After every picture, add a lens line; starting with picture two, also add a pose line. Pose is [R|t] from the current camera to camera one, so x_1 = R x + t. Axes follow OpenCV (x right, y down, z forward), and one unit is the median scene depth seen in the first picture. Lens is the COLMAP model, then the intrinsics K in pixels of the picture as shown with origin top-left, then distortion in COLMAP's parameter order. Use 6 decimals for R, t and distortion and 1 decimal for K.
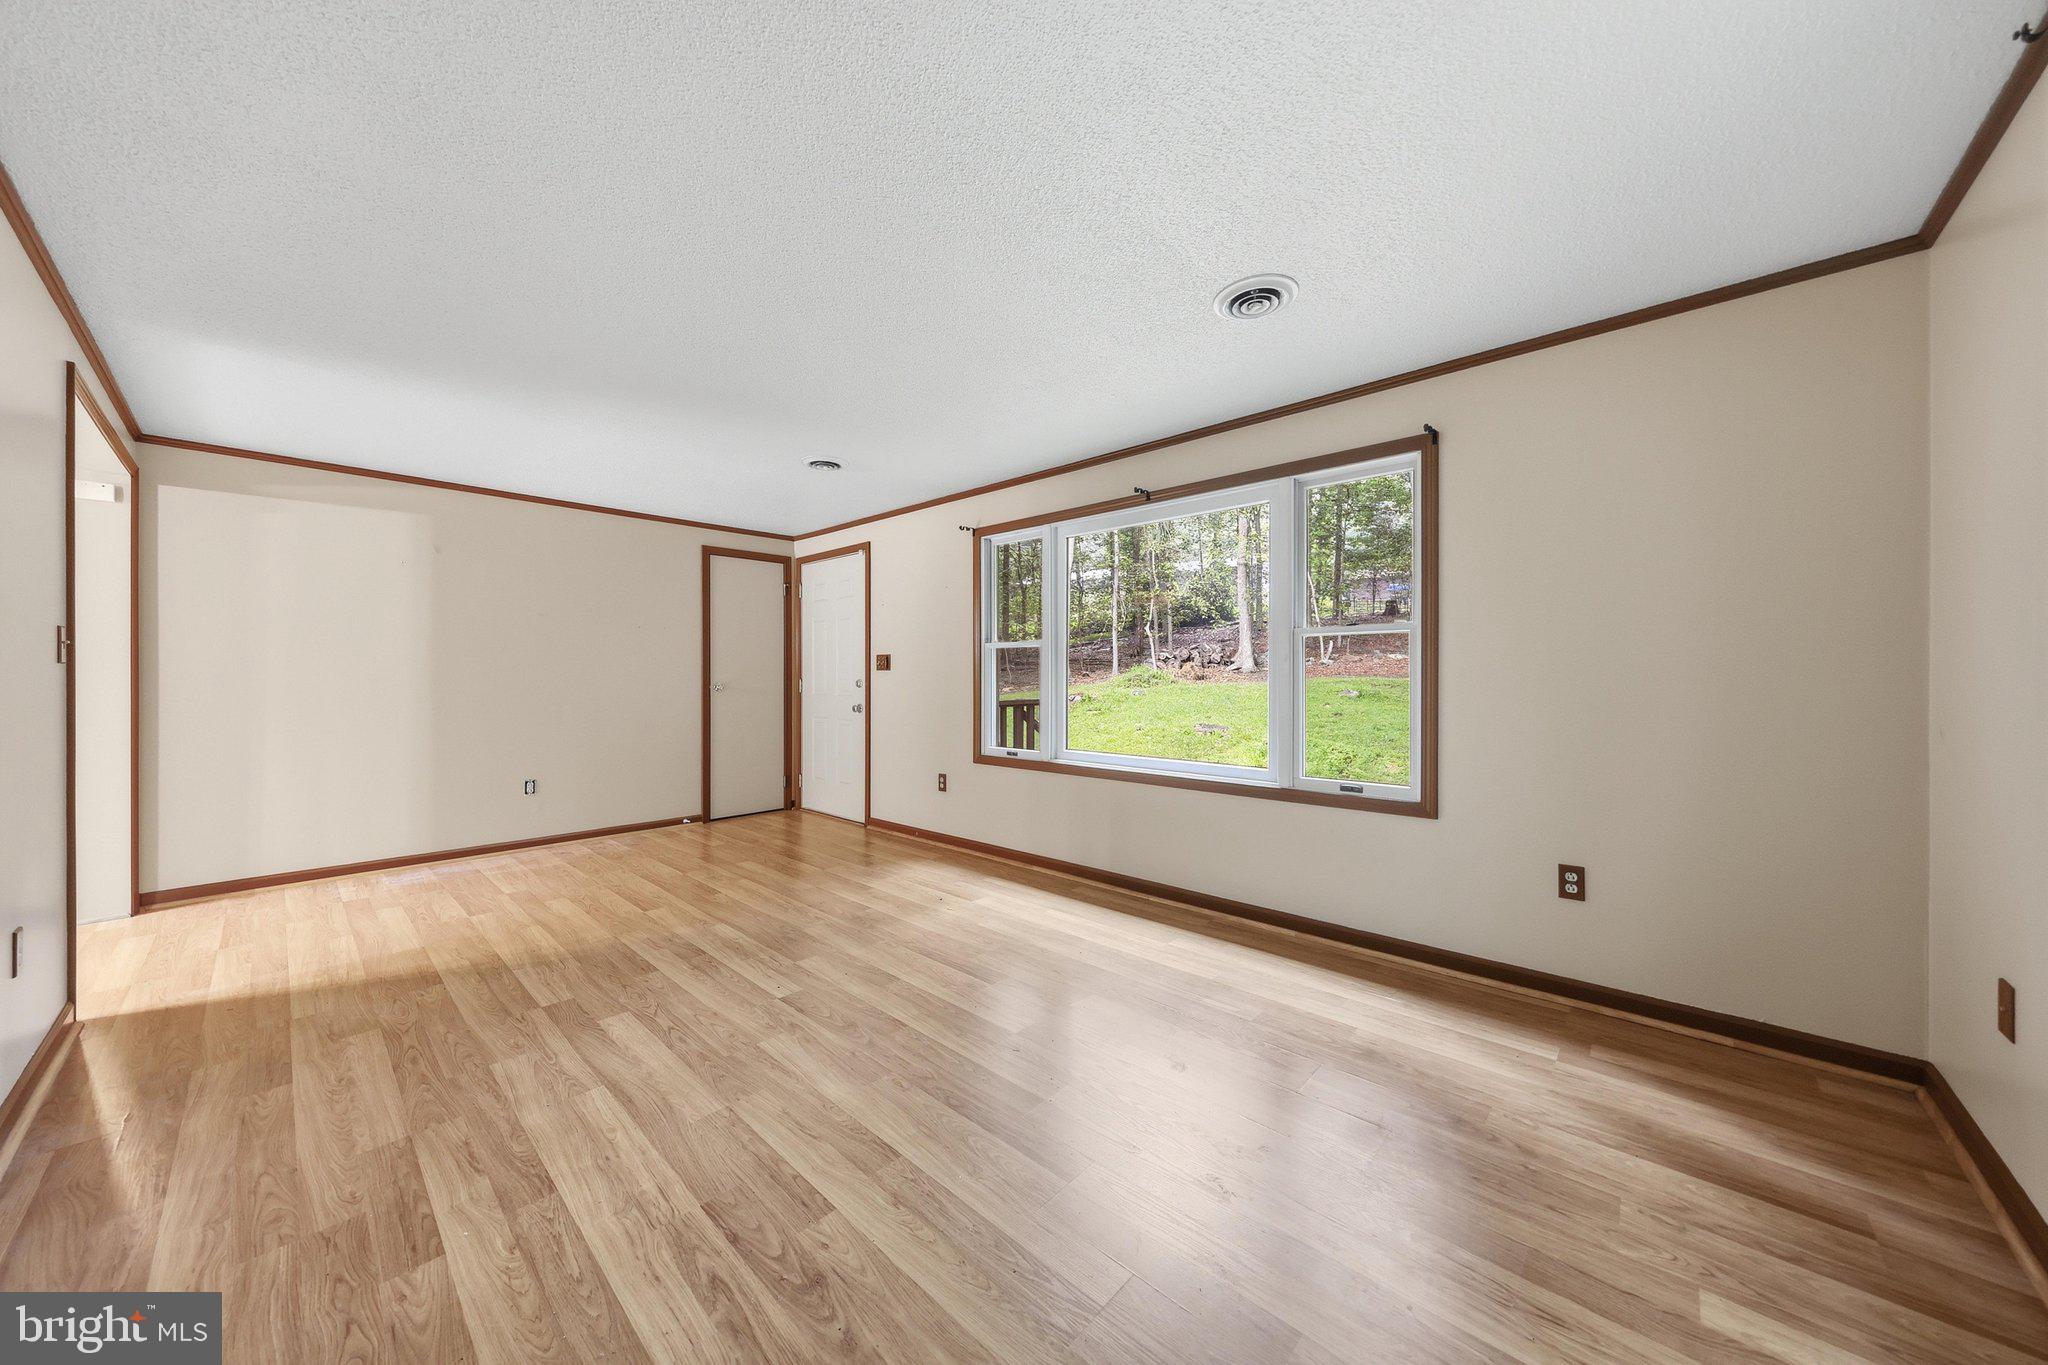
lens RADIAL K [[700.8, 0, 1018.6], [0, 700.8, 678.9], [0, 0, 1]] dist [0.000059, -0.000049]
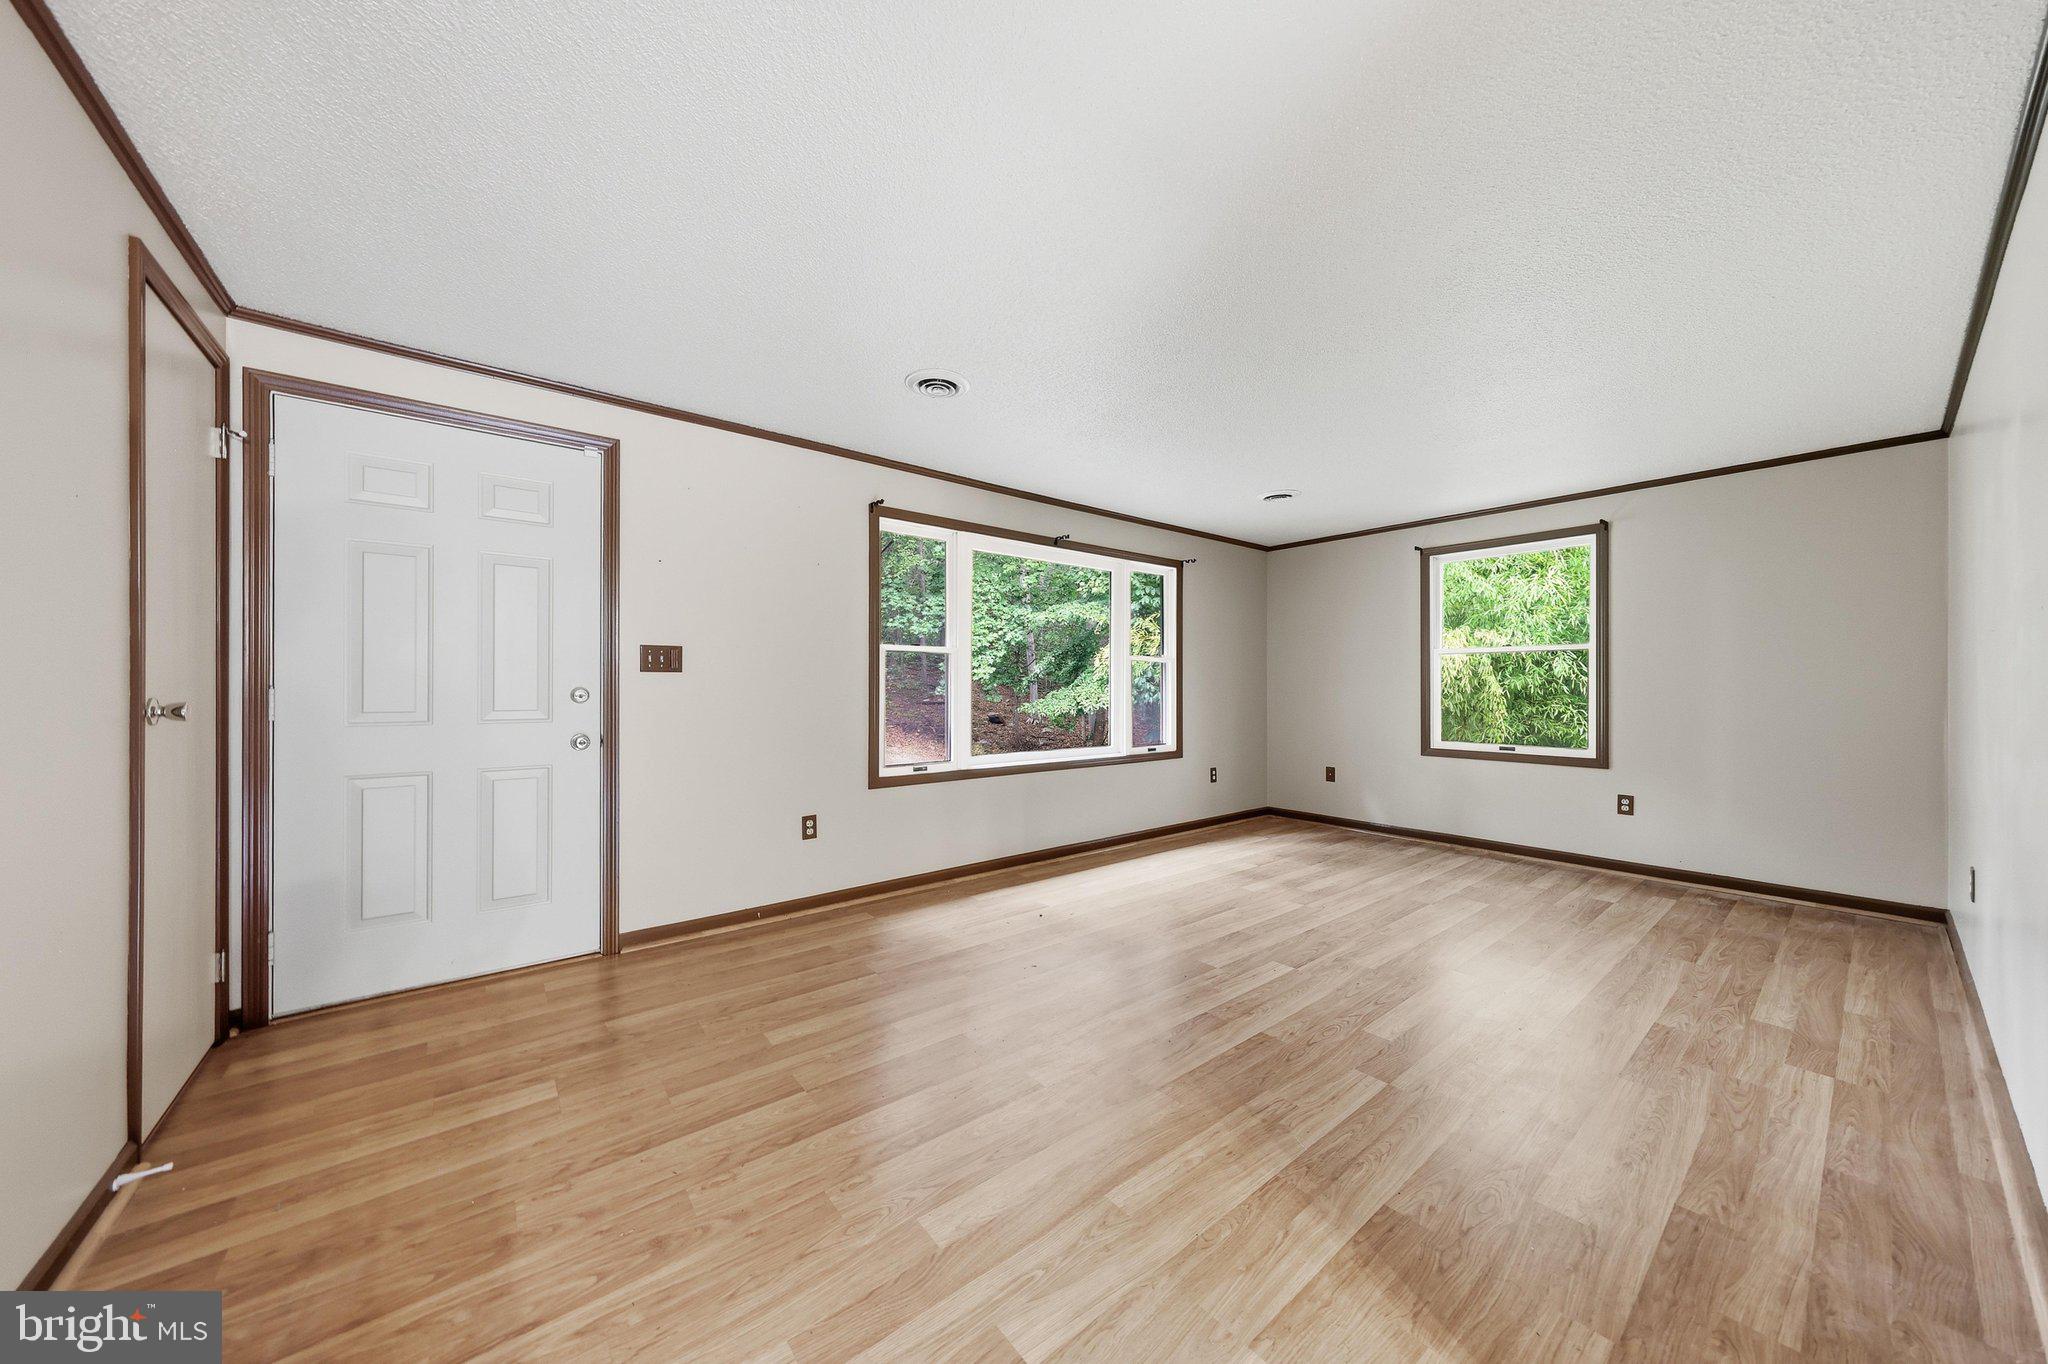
lens RADIAL K [[692.5, 0, 1023.8], [0, 692.5, 676.3], [0, 0, 1]] dist [-0.000095, 0.000024]
pose [[0.135266, 0.015698, 0.990685, -1.202470], [-0.000088, 0.999875, -0.015831, 0.001492], [-0.990809, 0.002054, 0.135251, 1.017210]]
